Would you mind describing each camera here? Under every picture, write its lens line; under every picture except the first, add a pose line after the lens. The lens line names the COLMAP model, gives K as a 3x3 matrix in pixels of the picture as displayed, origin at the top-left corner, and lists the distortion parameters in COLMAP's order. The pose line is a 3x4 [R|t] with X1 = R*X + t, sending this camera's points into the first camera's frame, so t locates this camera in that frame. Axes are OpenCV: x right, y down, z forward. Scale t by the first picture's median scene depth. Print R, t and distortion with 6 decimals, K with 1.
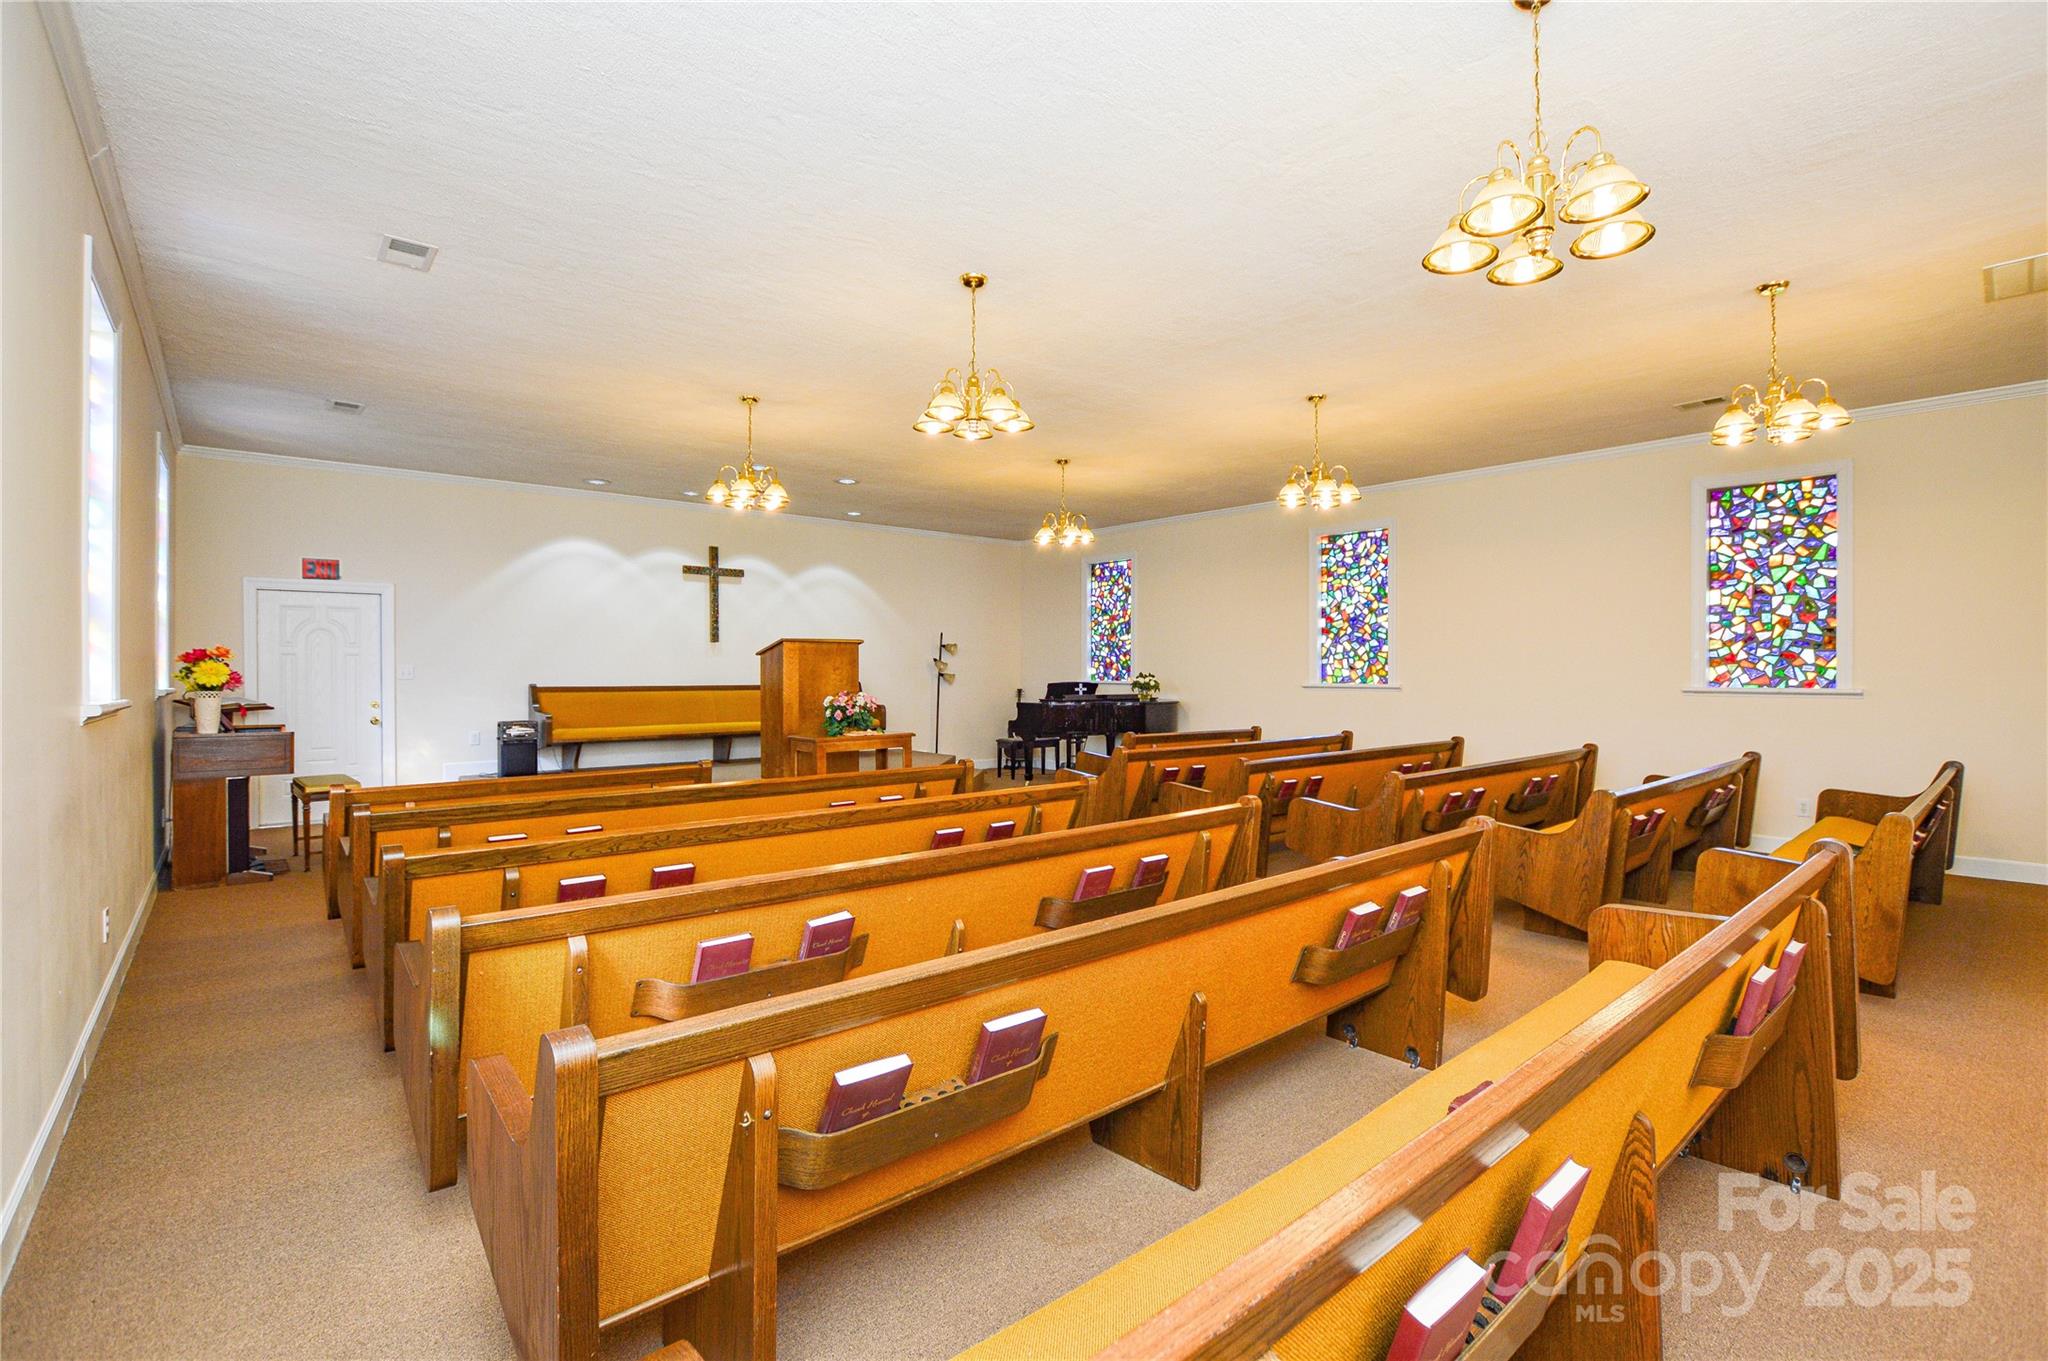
lens RADIAL K [[940.8, 0, 1023.7], [0, 940.8, 666.0], [0, 0, 1]] dist [0.000388, 0.000056]
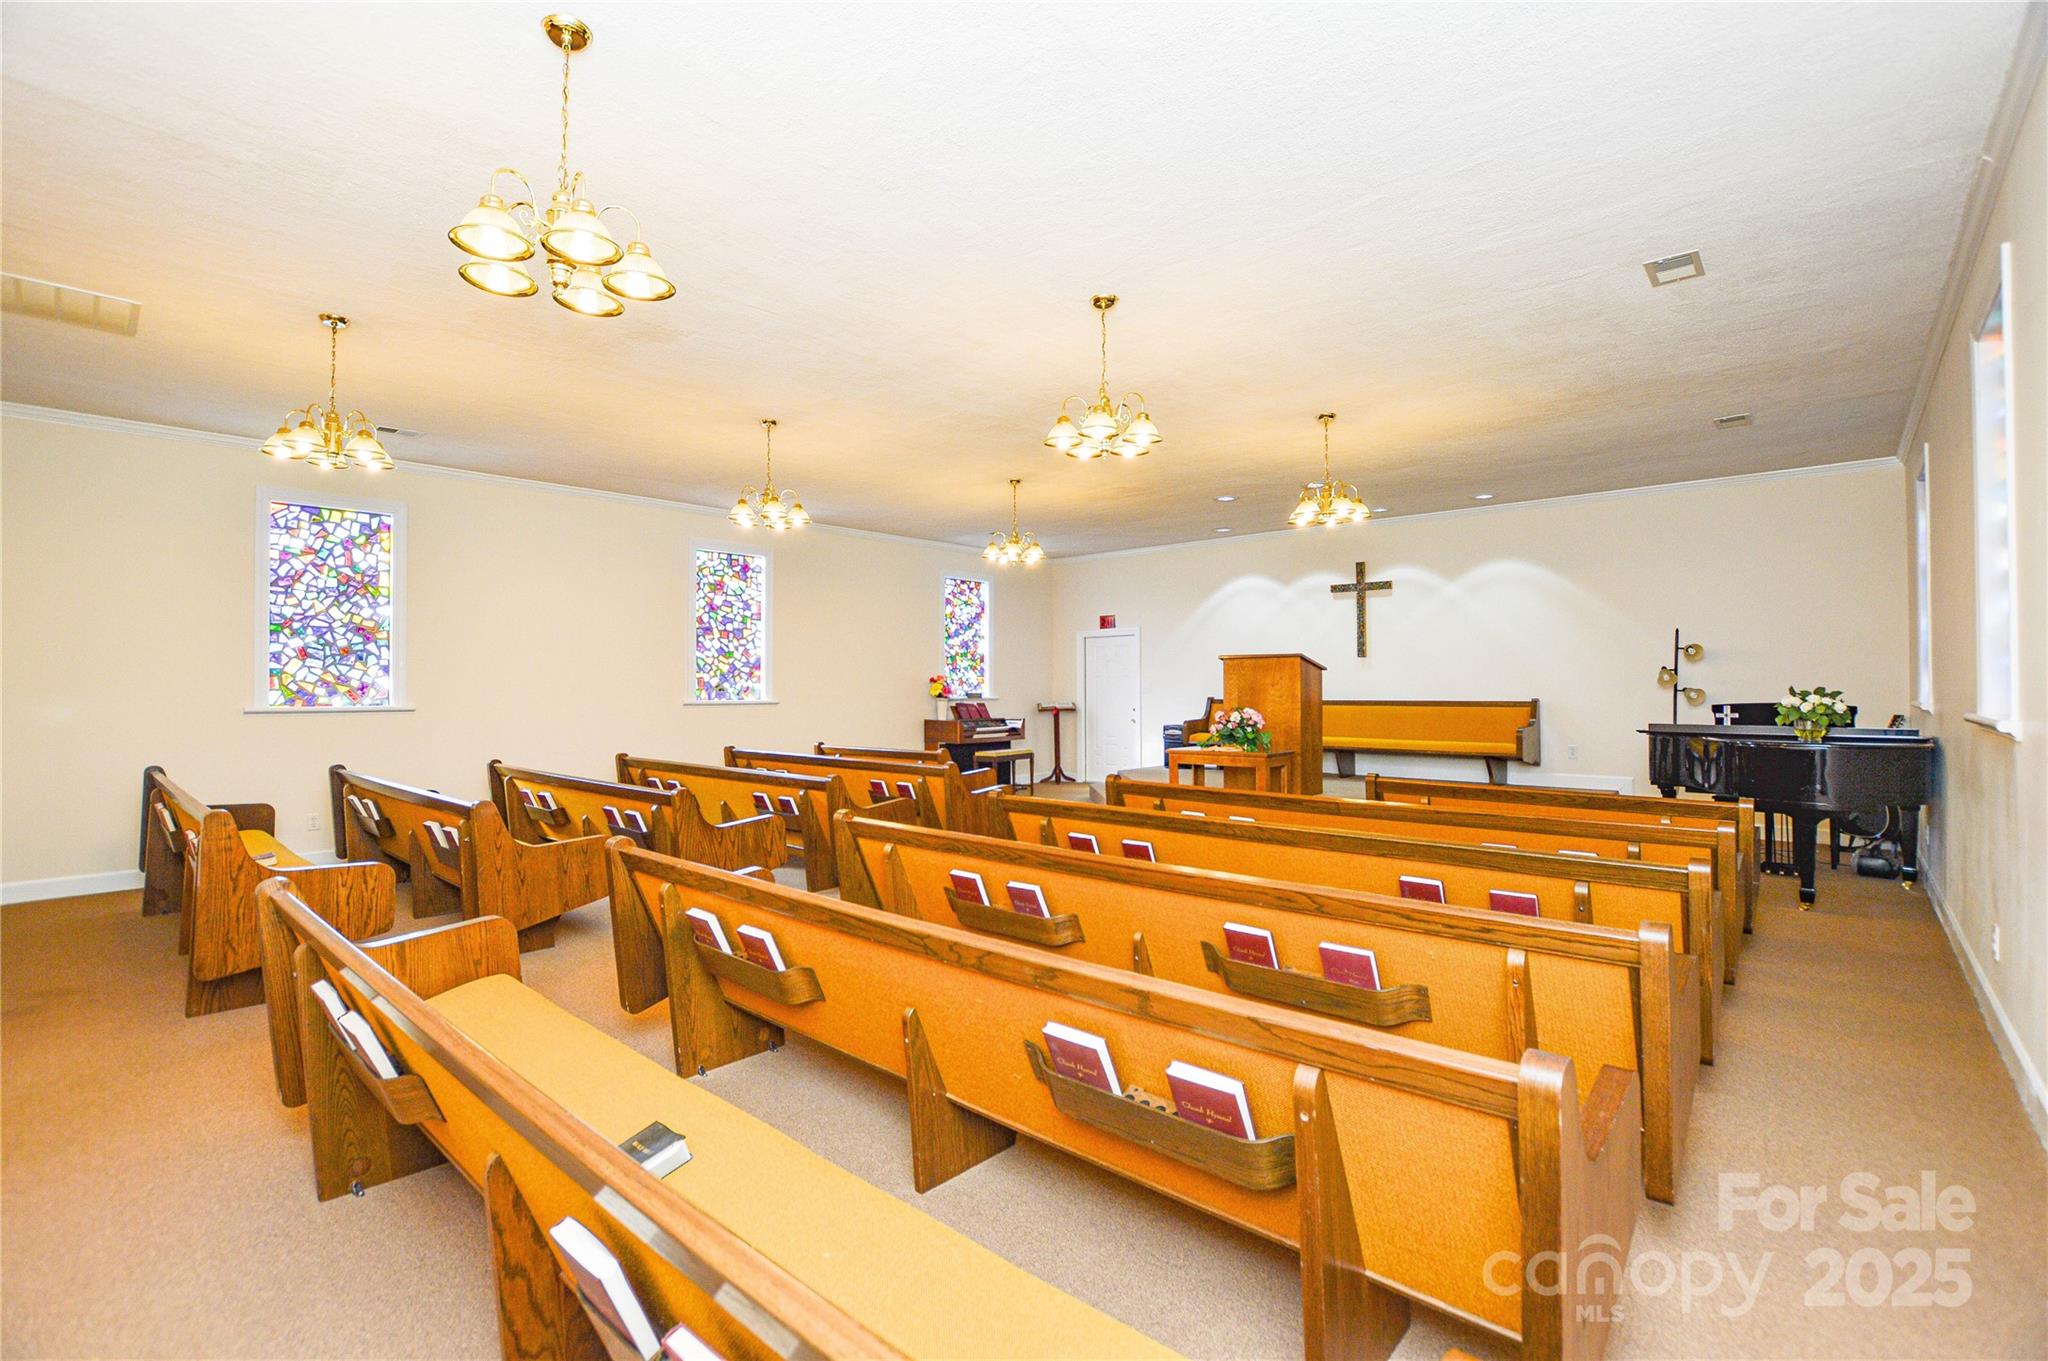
lens RADIAL K [[912.6, 0, 1024.0], [0, 912.6, 680.5], [0, 0, 1]] dist [-0.002131, -0.000134]
pose [[0.152685, -0.008046, -0.988242, 1.462211], [0.008790, 0.999938, -0.006784, 0.010044], [0.988236, -0.007651, 0.152746, 1.216257]]
